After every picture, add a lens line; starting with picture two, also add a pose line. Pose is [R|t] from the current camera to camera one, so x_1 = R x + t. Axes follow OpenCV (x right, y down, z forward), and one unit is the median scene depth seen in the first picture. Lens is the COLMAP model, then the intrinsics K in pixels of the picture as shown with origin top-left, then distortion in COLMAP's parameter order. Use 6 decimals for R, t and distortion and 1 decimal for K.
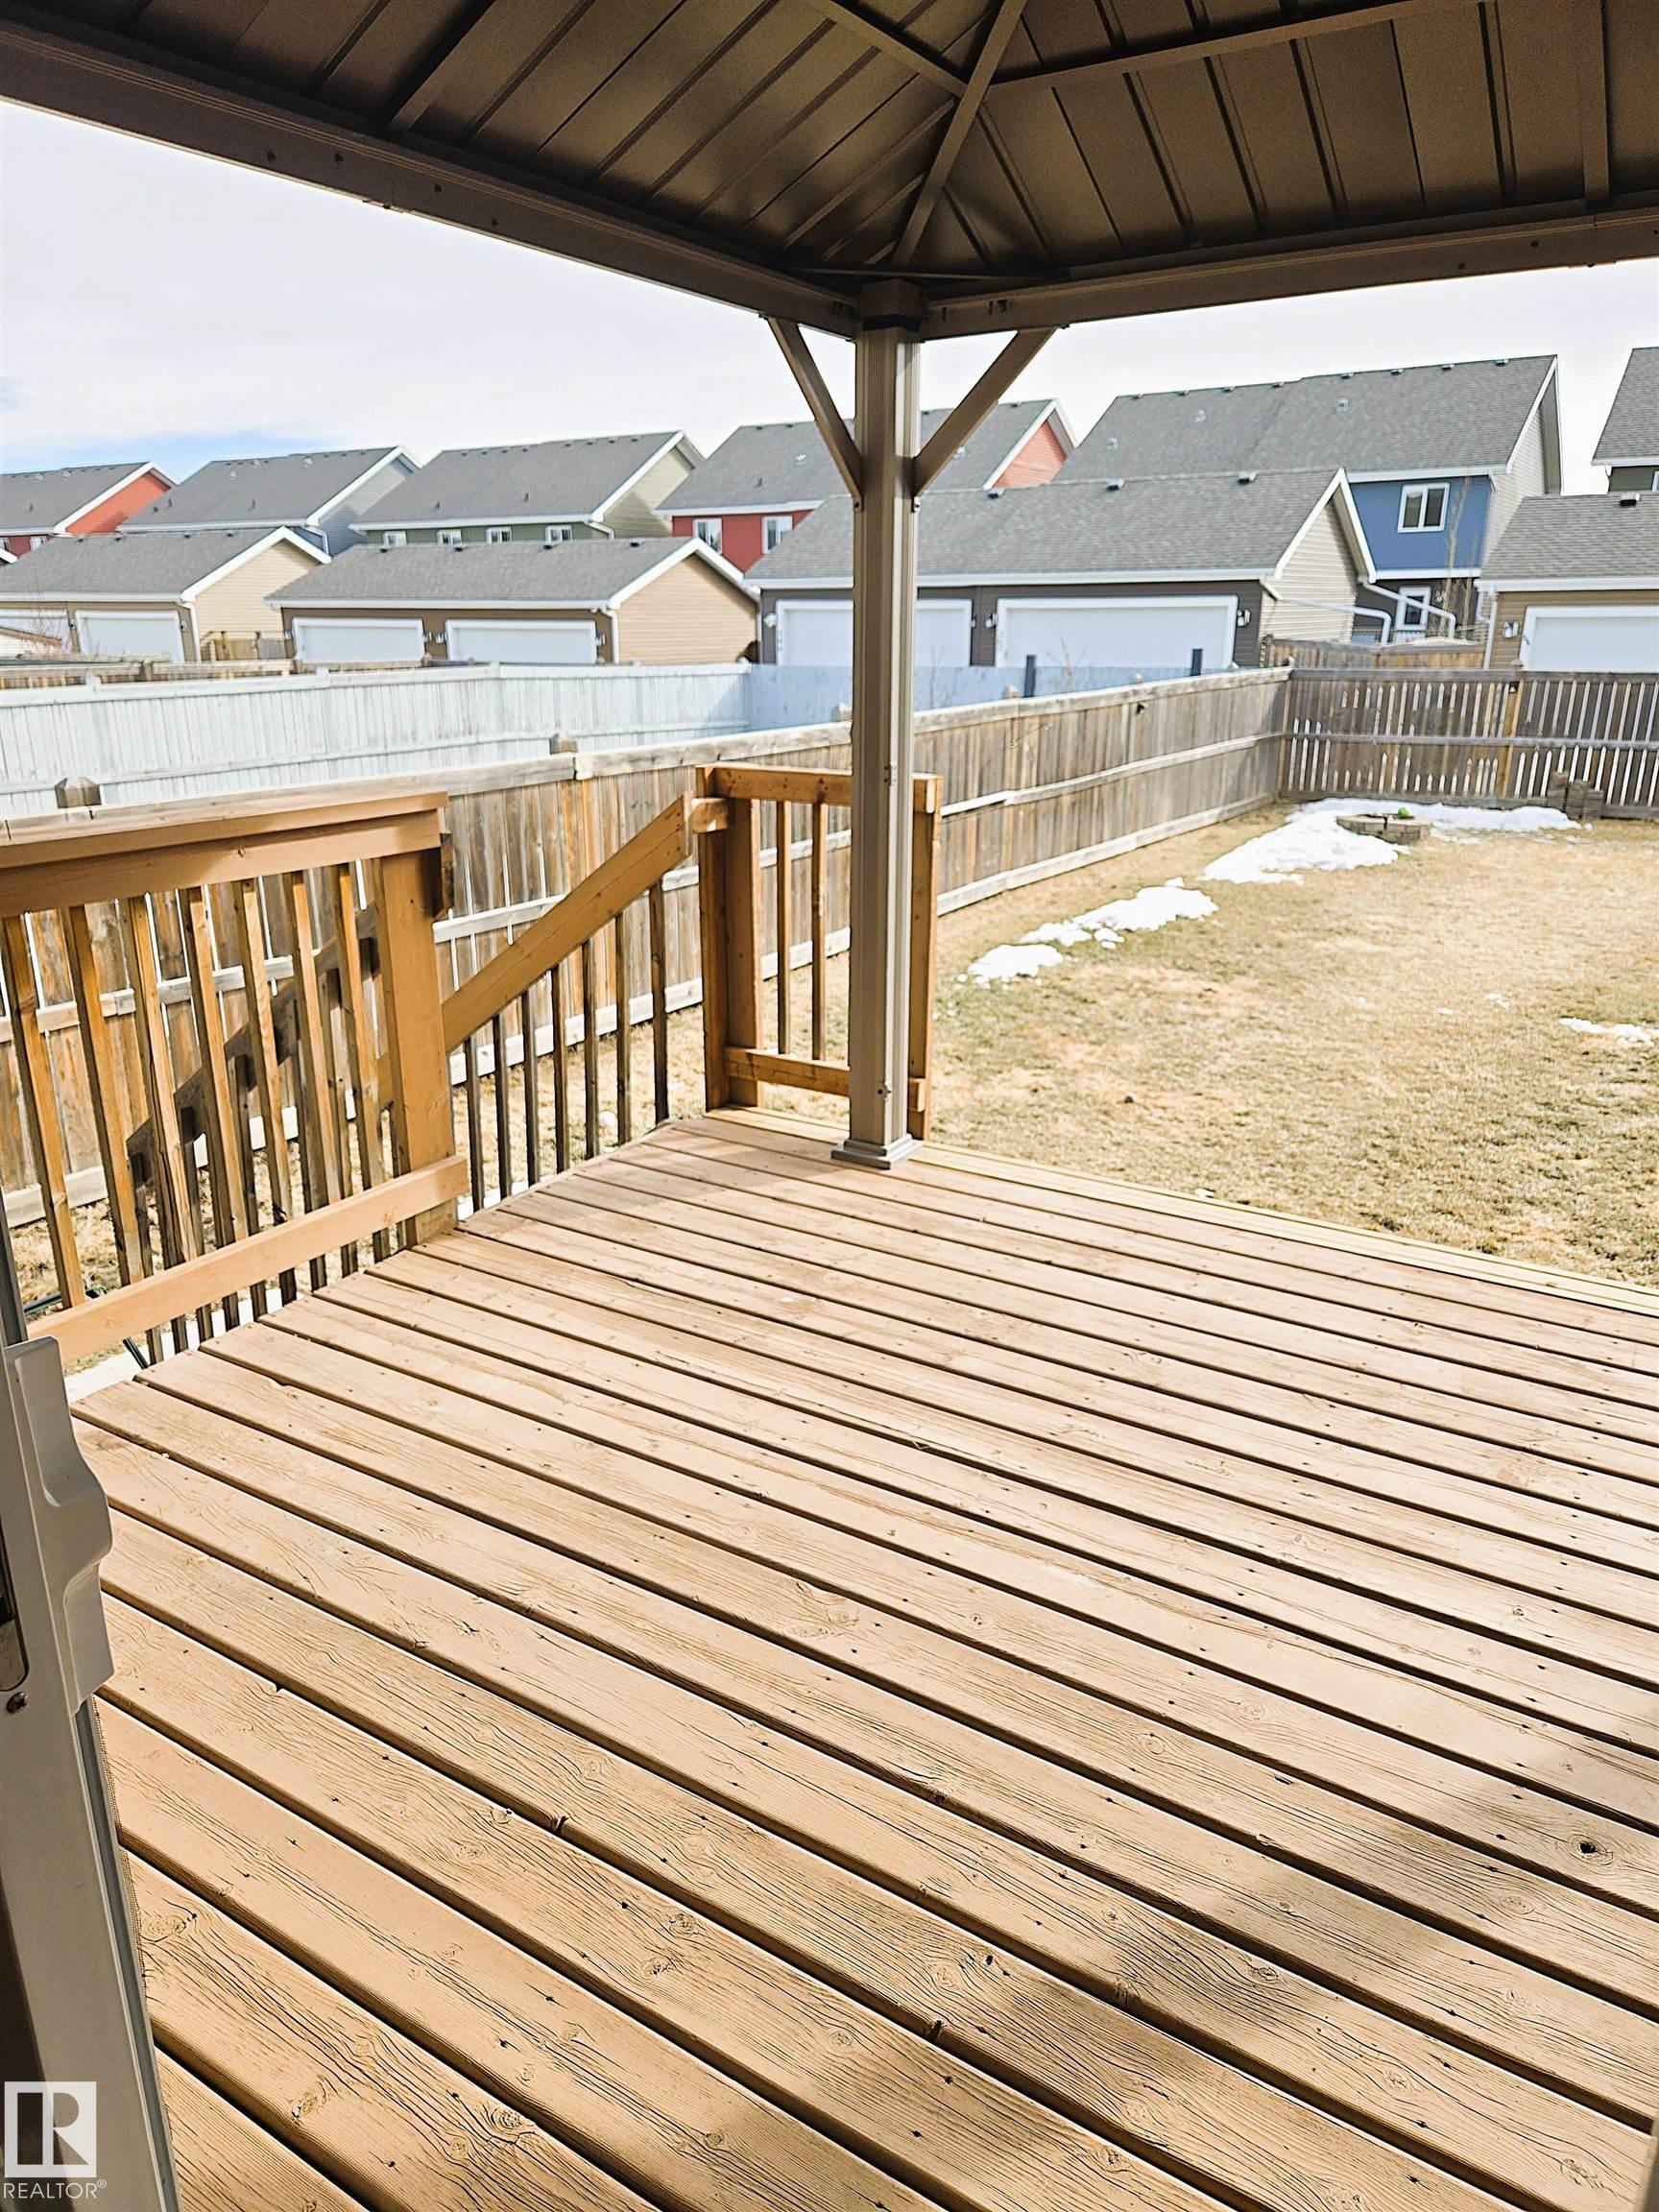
lens RADIAL K [[1496.1, 0, 817.3], [0, 1496.1, 1104.5], [0, 0, 1]] dist [0.079440, -0.067750]
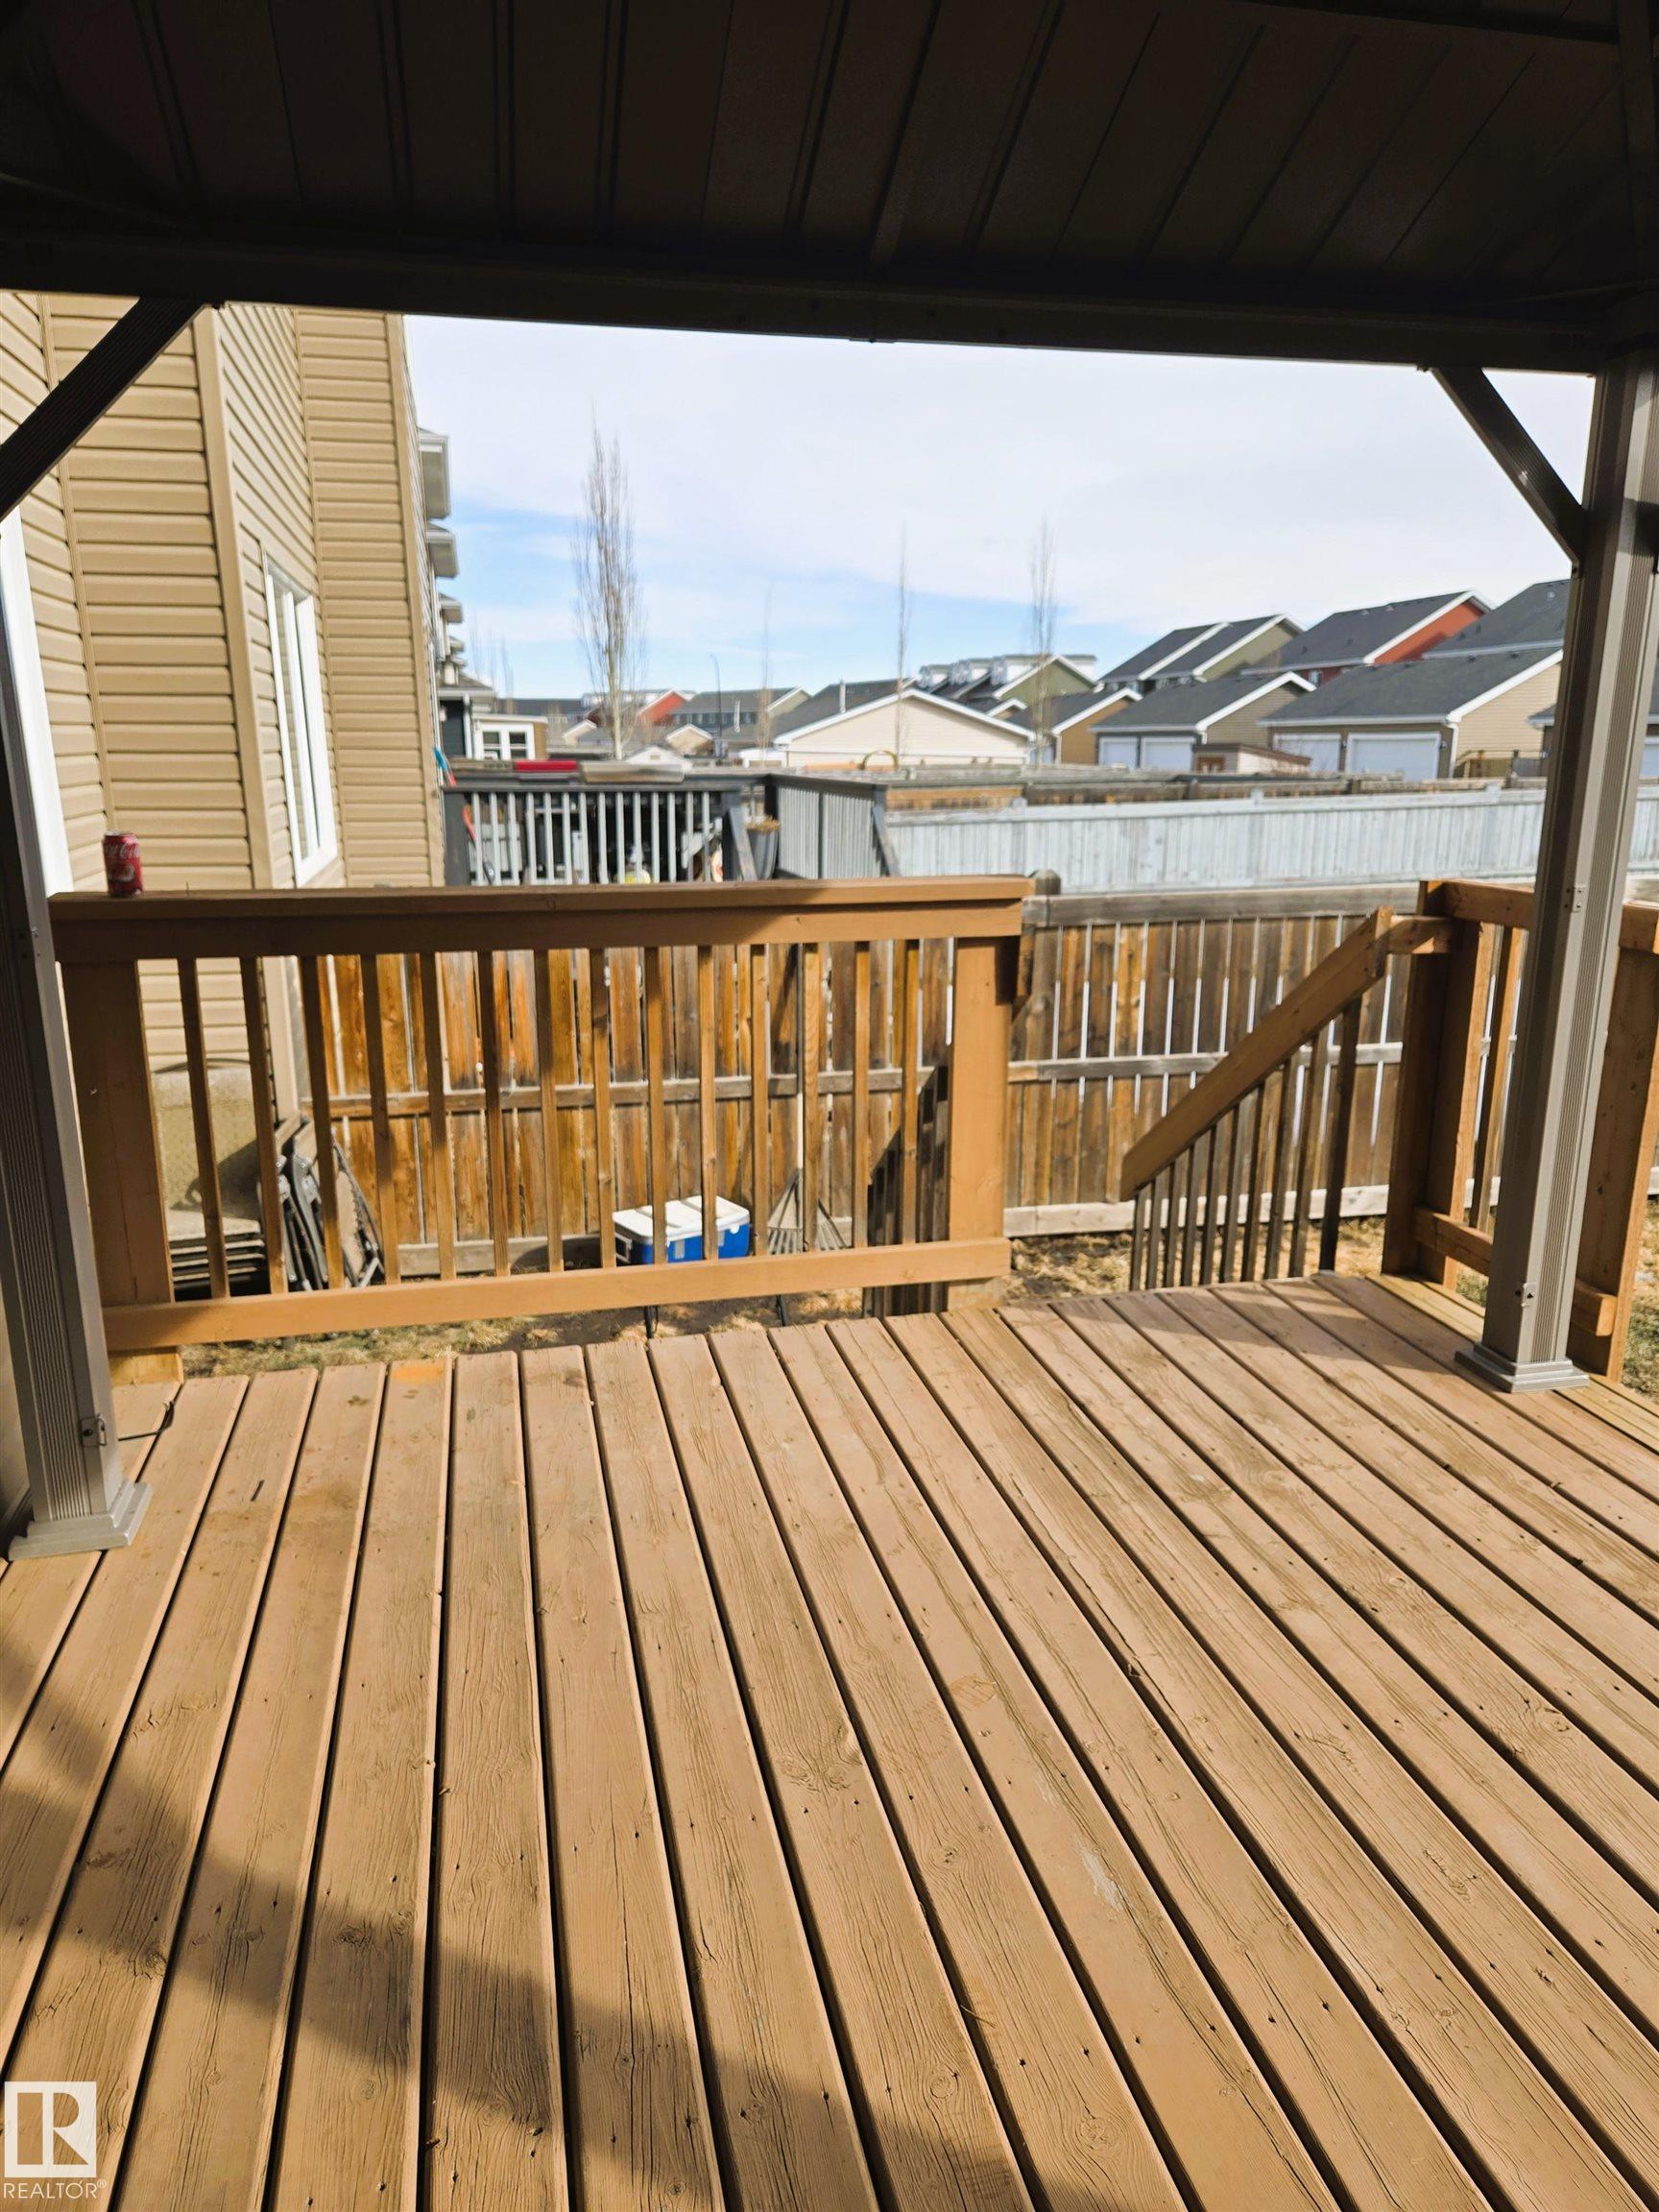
lens RADIAL K [[1496.1, 0, 817.3], [0, 1496.1, 1104.5], [0, 0, 1]] dist [0.079440, -0.067750]
pose [[0.702173, 0.168139, -0.691869, 0.305322], [-0.219006, 0.975611, 0.014827, -0.034841], [0.677488, 0.141112, 0.721871, 0.149972]]
